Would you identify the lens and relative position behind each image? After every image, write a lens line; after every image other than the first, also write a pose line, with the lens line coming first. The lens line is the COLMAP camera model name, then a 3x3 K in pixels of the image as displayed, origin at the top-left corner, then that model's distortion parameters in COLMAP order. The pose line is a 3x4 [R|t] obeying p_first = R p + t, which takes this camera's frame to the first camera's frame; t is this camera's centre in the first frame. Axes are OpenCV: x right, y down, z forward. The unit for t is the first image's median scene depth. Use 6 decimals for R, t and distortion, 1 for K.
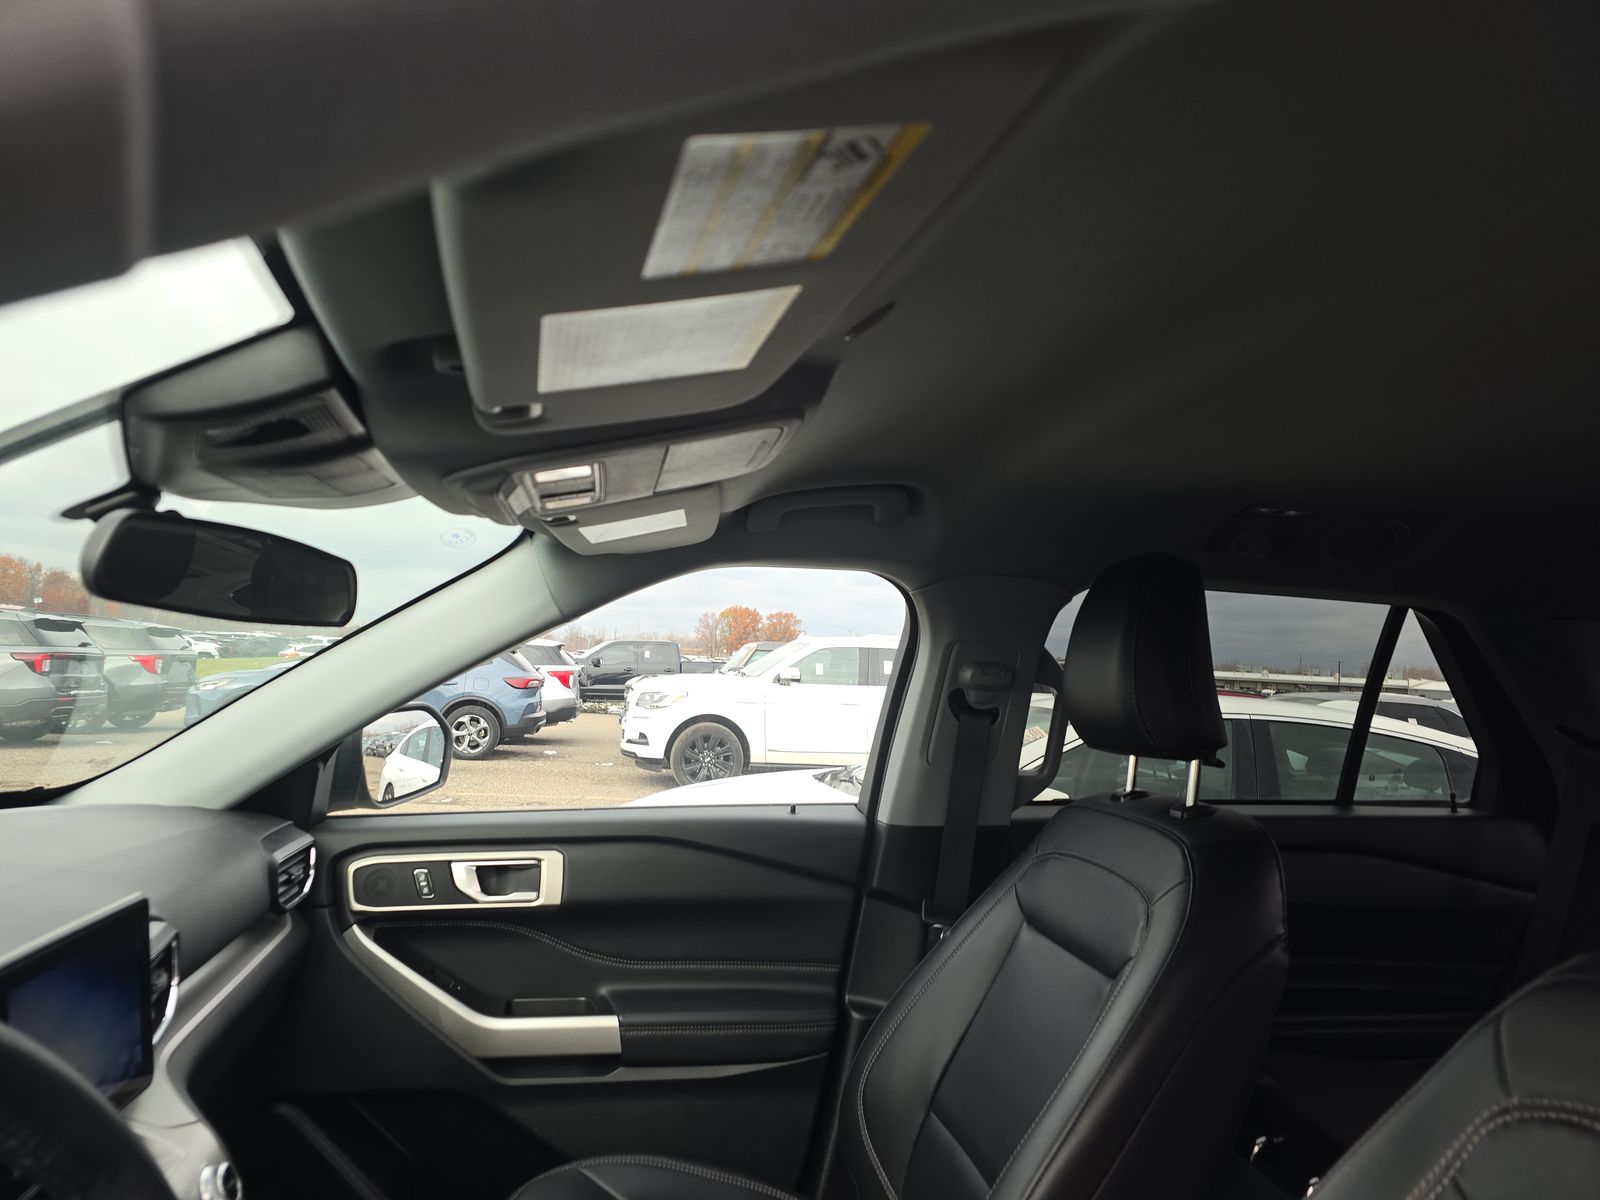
lens RADIAL K [[1122.8, 0, 789.2], [0, 1122.8, 598.5], [0, 0, 1]] dist [0.055183, -0.007990]
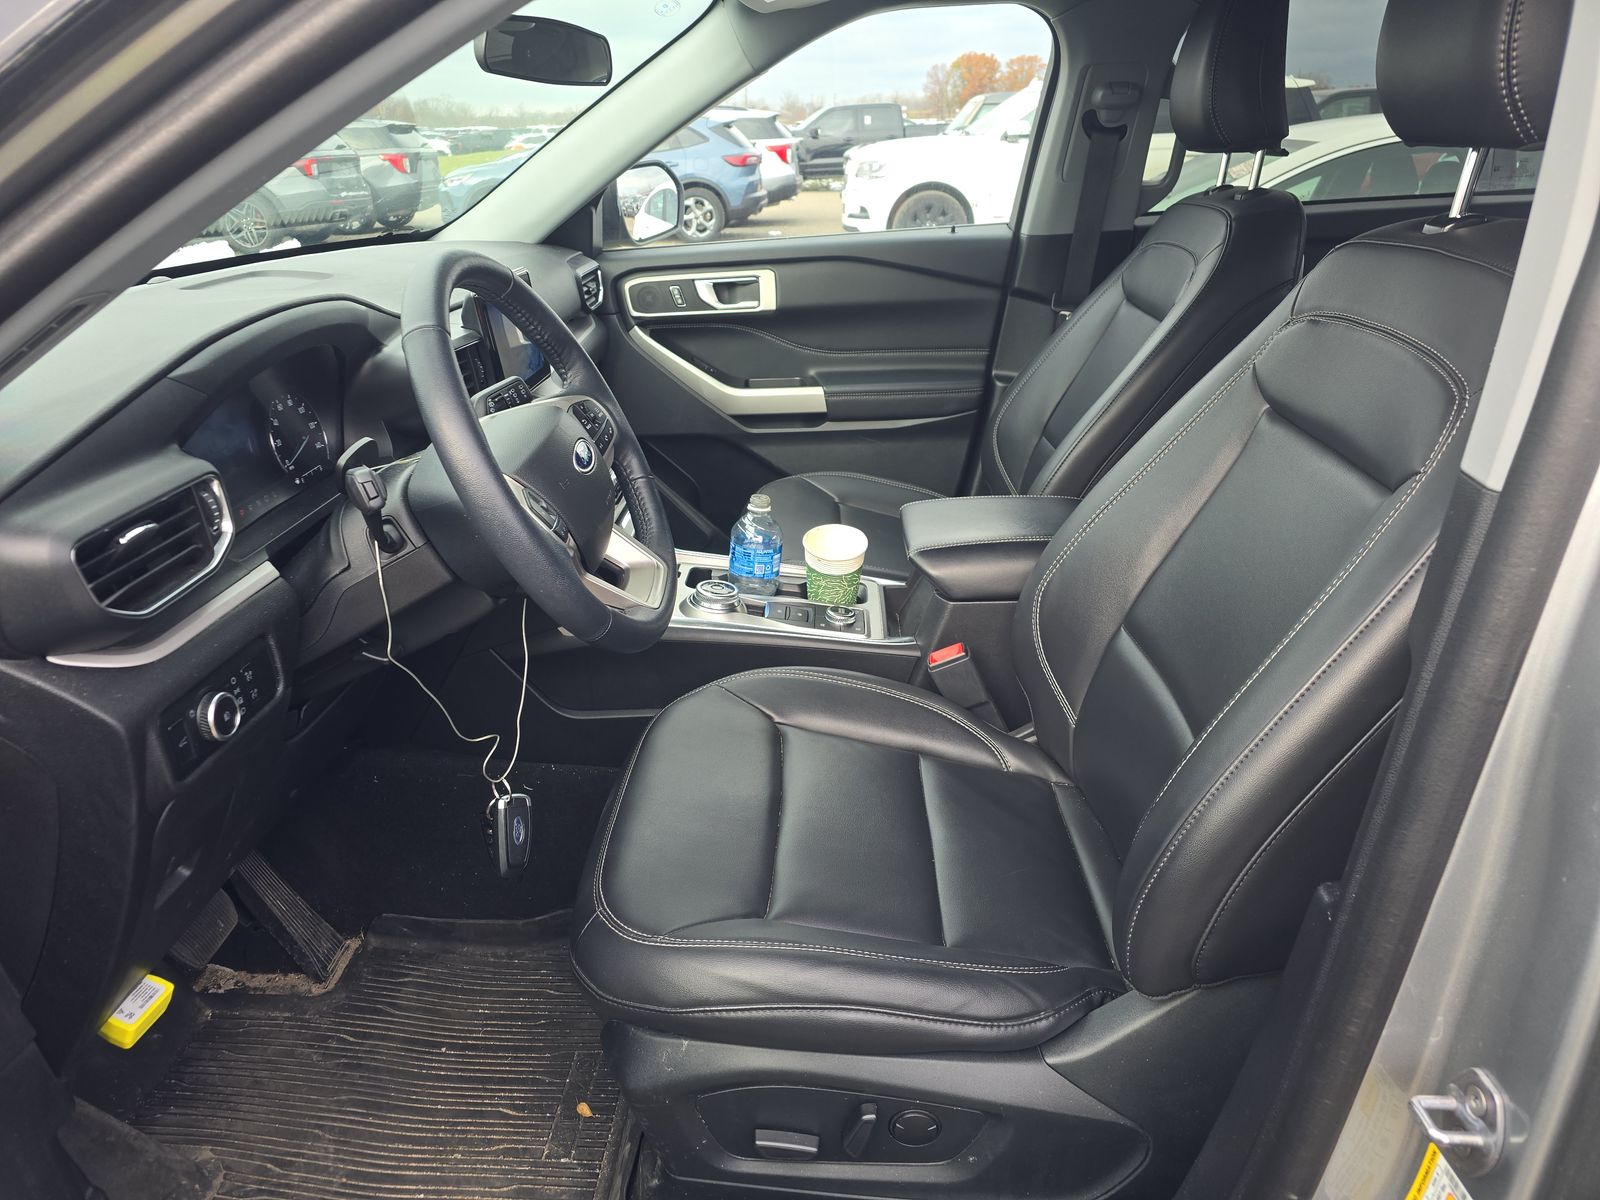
lens RADIAL K [[1122.8, 0, 794.3], [0, 1122.8, 596.6], [0, 0, 1]] dist [0.055183, -0.007990]
pose [[0.979883, 0.004703, -0.199517, 0.086712], [0.082336, 0.901149, 0.425619, 0.007517], [0.181796, -0.433485, 0.882633, -0.323212]]
